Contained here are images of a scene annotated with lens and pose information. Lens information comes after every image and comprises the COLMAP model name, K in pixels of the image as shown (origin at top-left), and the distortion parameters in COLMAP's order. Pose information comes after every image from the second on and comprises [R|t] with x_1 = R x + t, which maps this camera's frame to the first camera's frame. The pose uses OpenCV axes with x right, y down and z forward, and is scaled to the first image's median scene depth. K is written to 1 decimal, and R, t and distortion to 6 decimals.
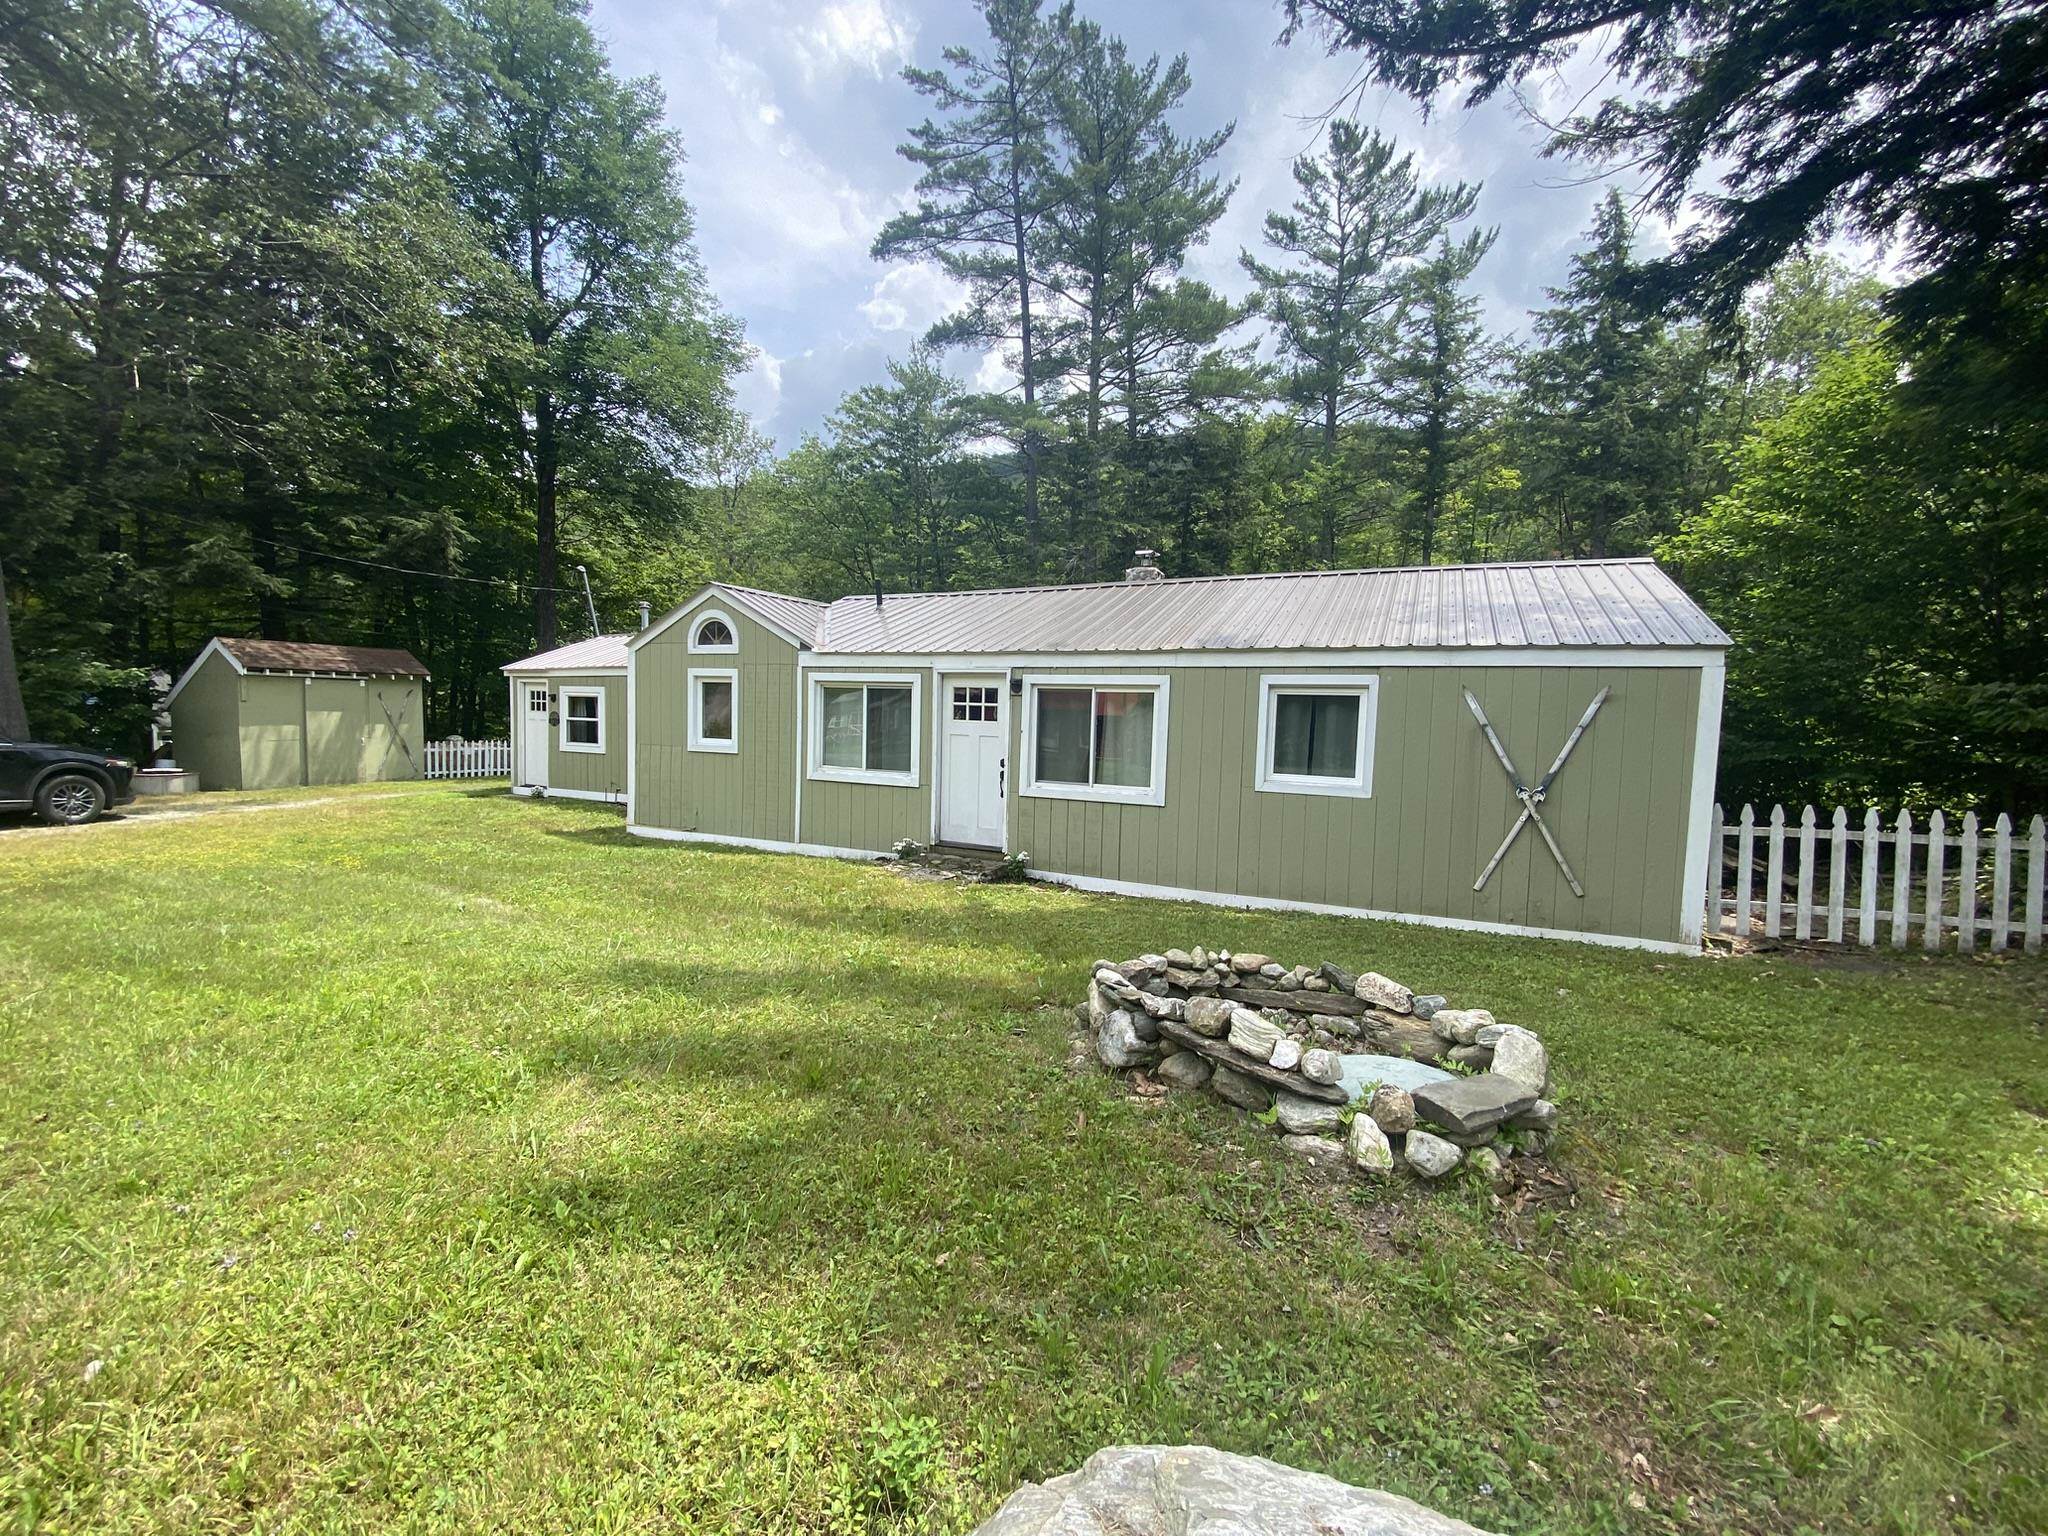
lens RADIAL K [[824.6, 0, 1018.7], [0, 824.6, 764.6], [0, 0, 1]] dist [0.009858, -0.013936]
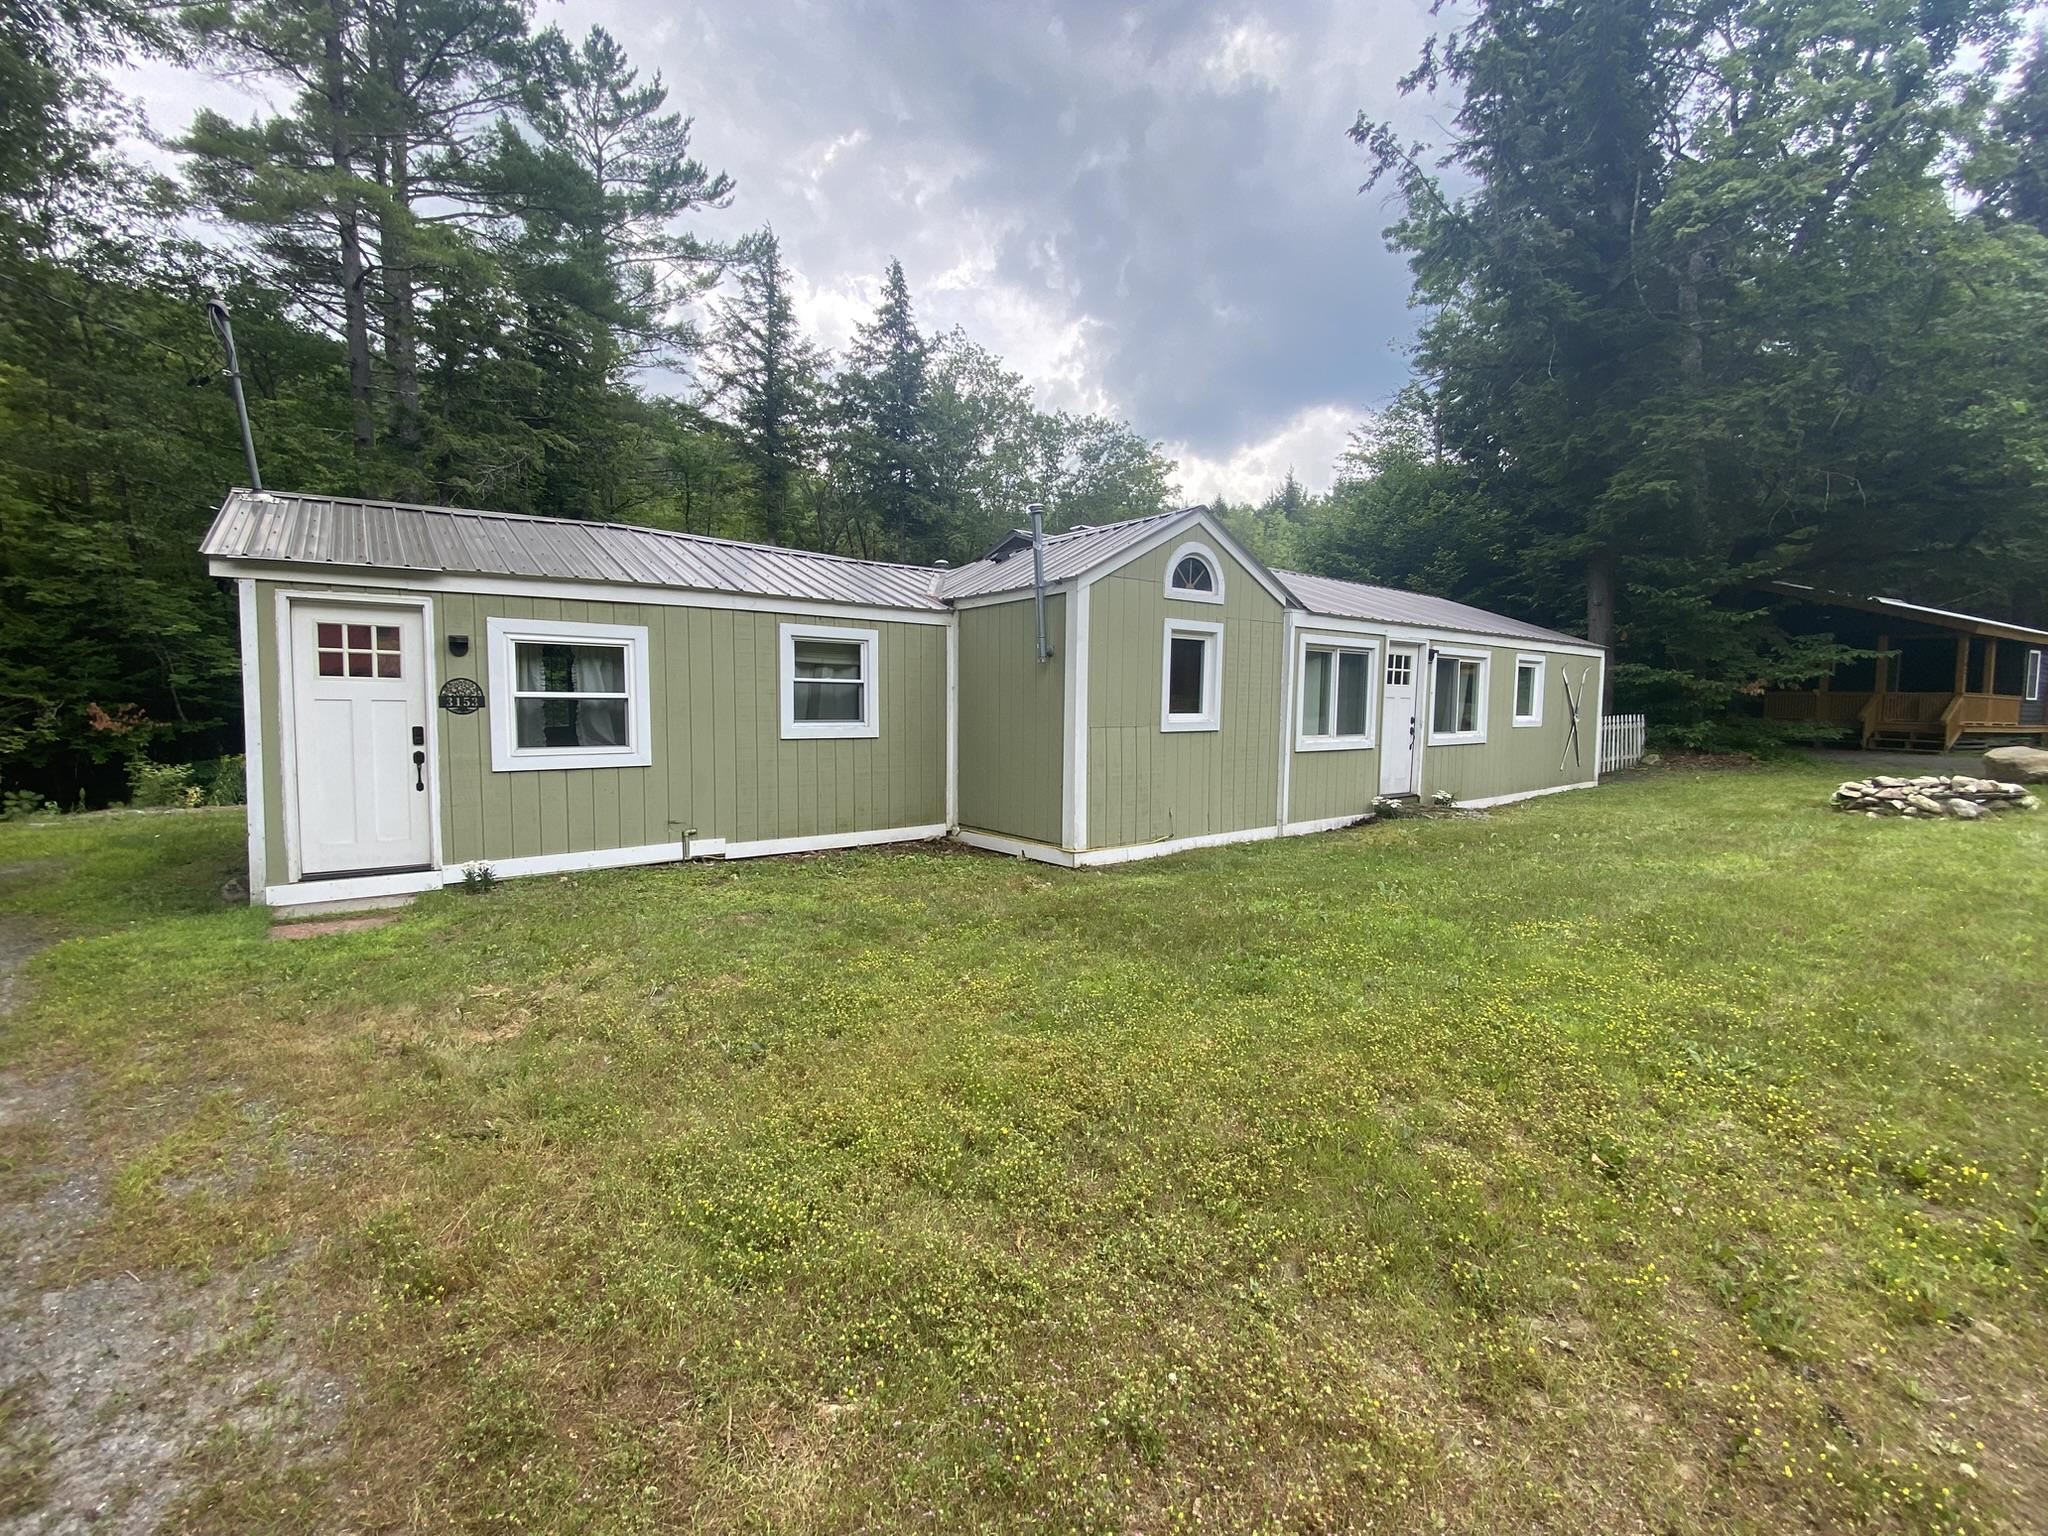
lens RADIAL K [[824.6, 0, 1019.1], [0, 824.6, 752.9], [0, 0, 1]] dist [0.009858, -0.013936]
pose [[0.480785, -0.094267, 0.871757, -1.098158], [0.049407, 0.995537, 0.080403, -0.064700], [-0.875445, 0.004415, 0.483297, 0.768589]]
